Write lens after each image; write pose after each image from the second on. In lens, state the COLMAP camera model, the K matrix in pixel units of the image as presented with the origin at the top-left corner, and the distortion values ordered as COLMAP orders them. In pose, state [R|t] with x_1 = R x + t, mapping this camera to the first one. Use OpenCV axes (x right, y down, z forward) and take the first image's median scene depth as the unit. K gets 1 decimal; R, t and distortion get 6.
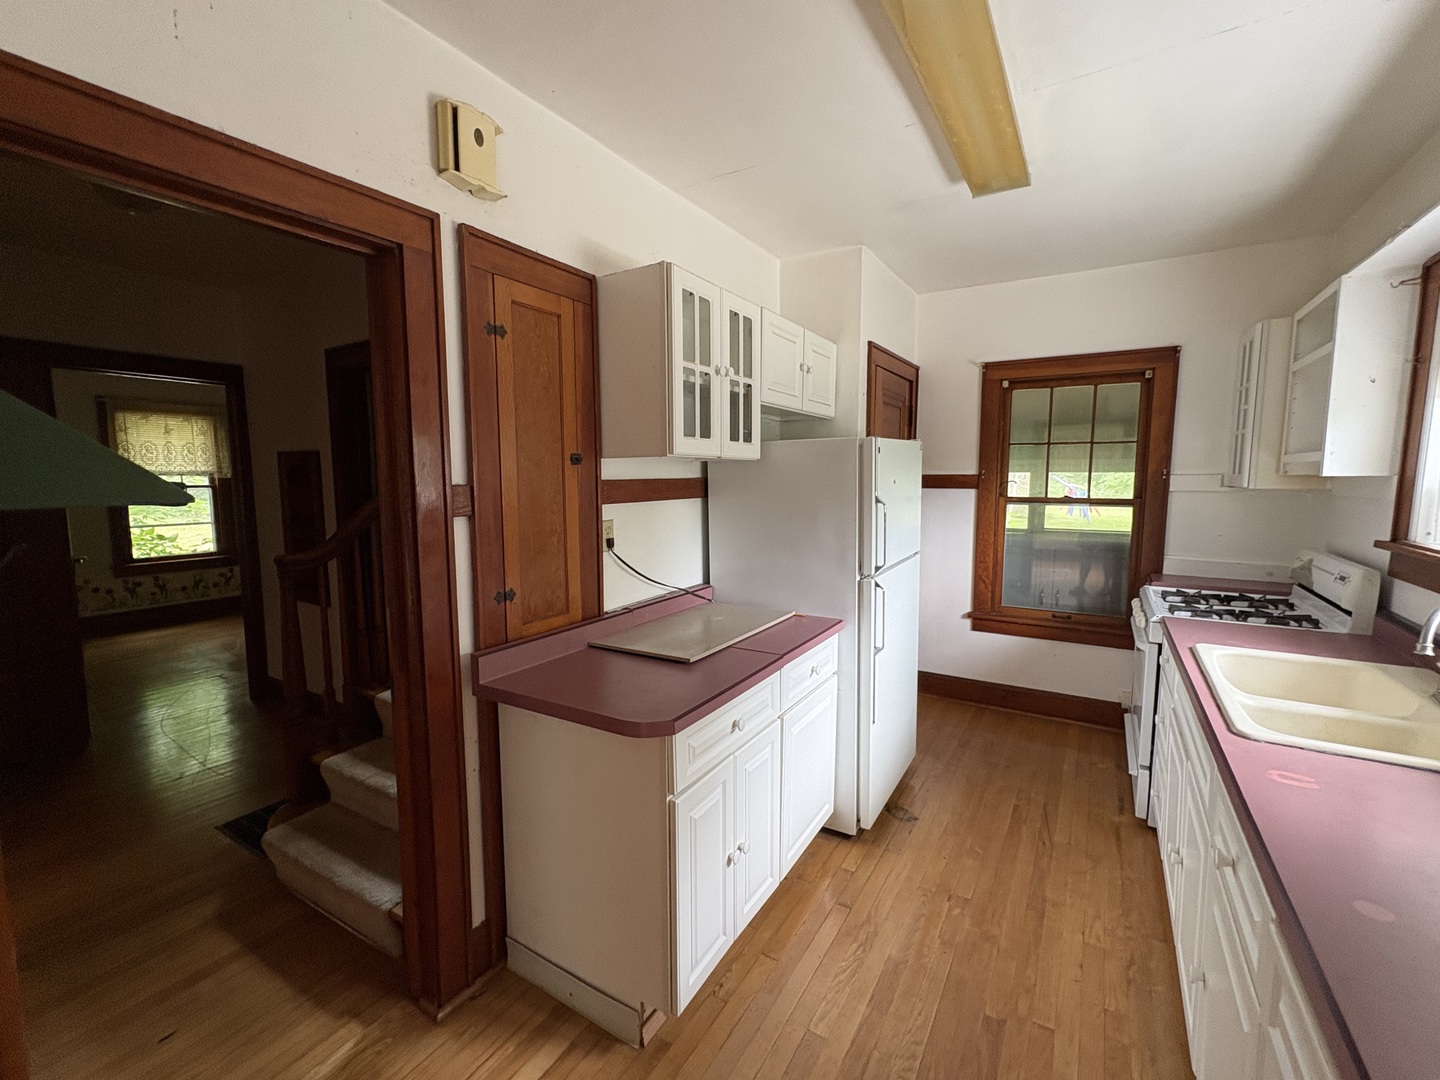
lens RADIAL K [[621.2, 0, 718.9], [0, 621.2, 539.7], [0, 0, 1]] dist [-0.001316, 0.001721]
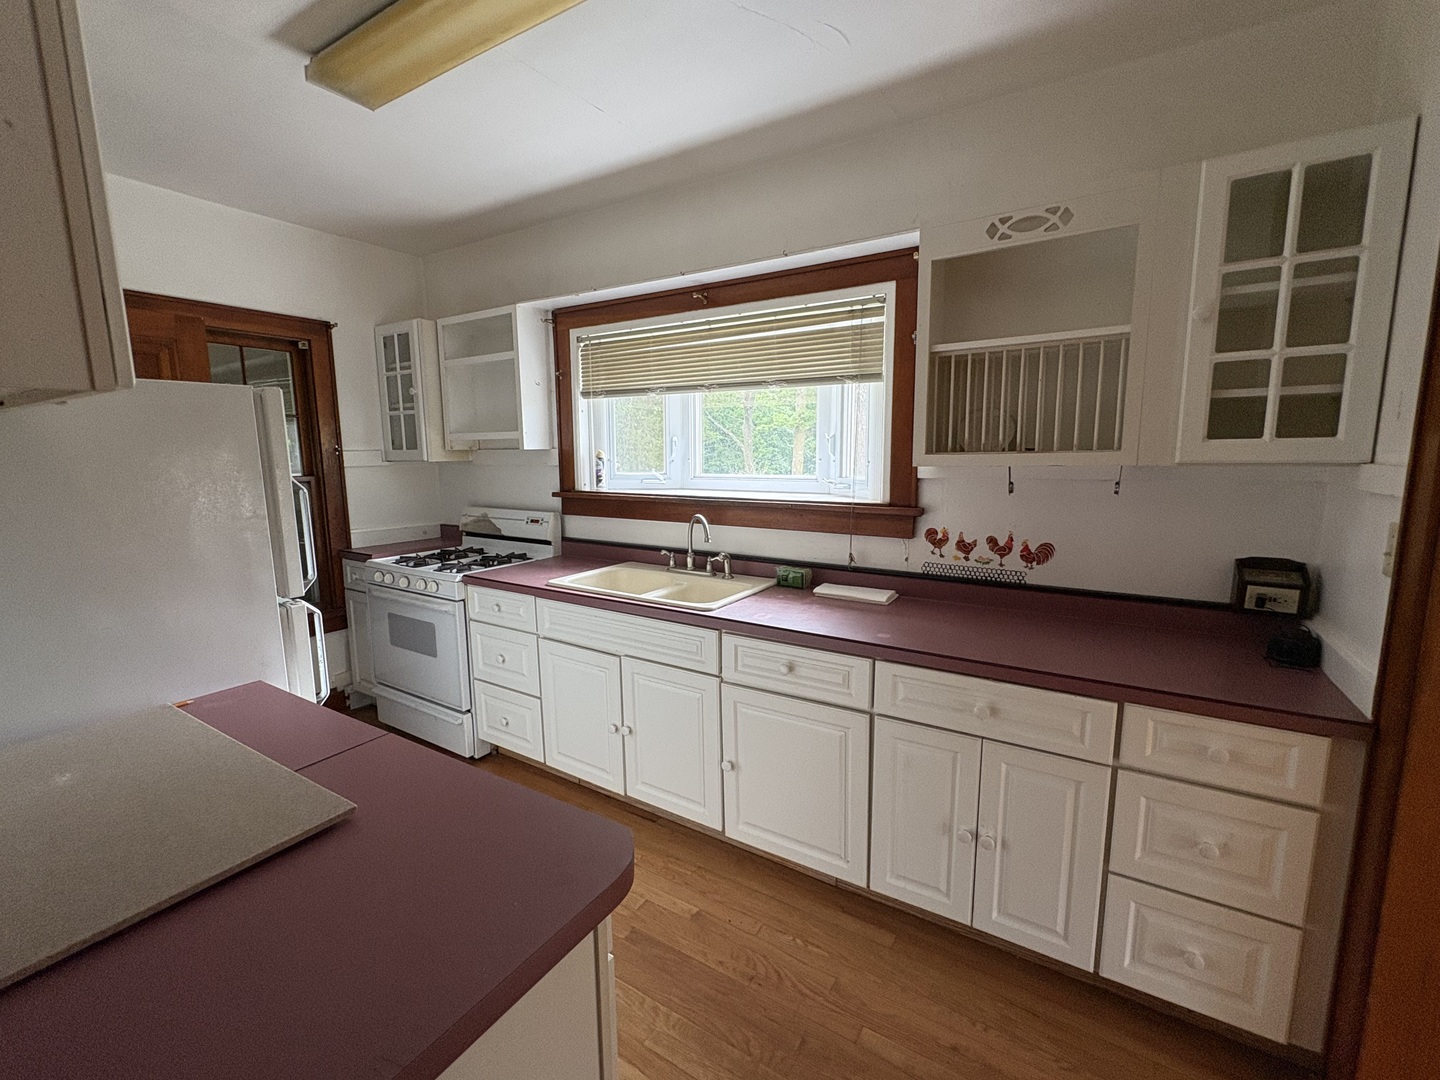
lens RADIAL K [[621.2, 0, 715.8], [0, 621.2, 541.6], [0, 0, 1]] dist [-0.001316, 0.001721]
pose [[0.017730, -0.144048, 0.989412, -0.420987], [0.114812, 0.983315, 0.141103, -0.046635], [-0.993229, 0.111094, 0.033973, 0.551331]]
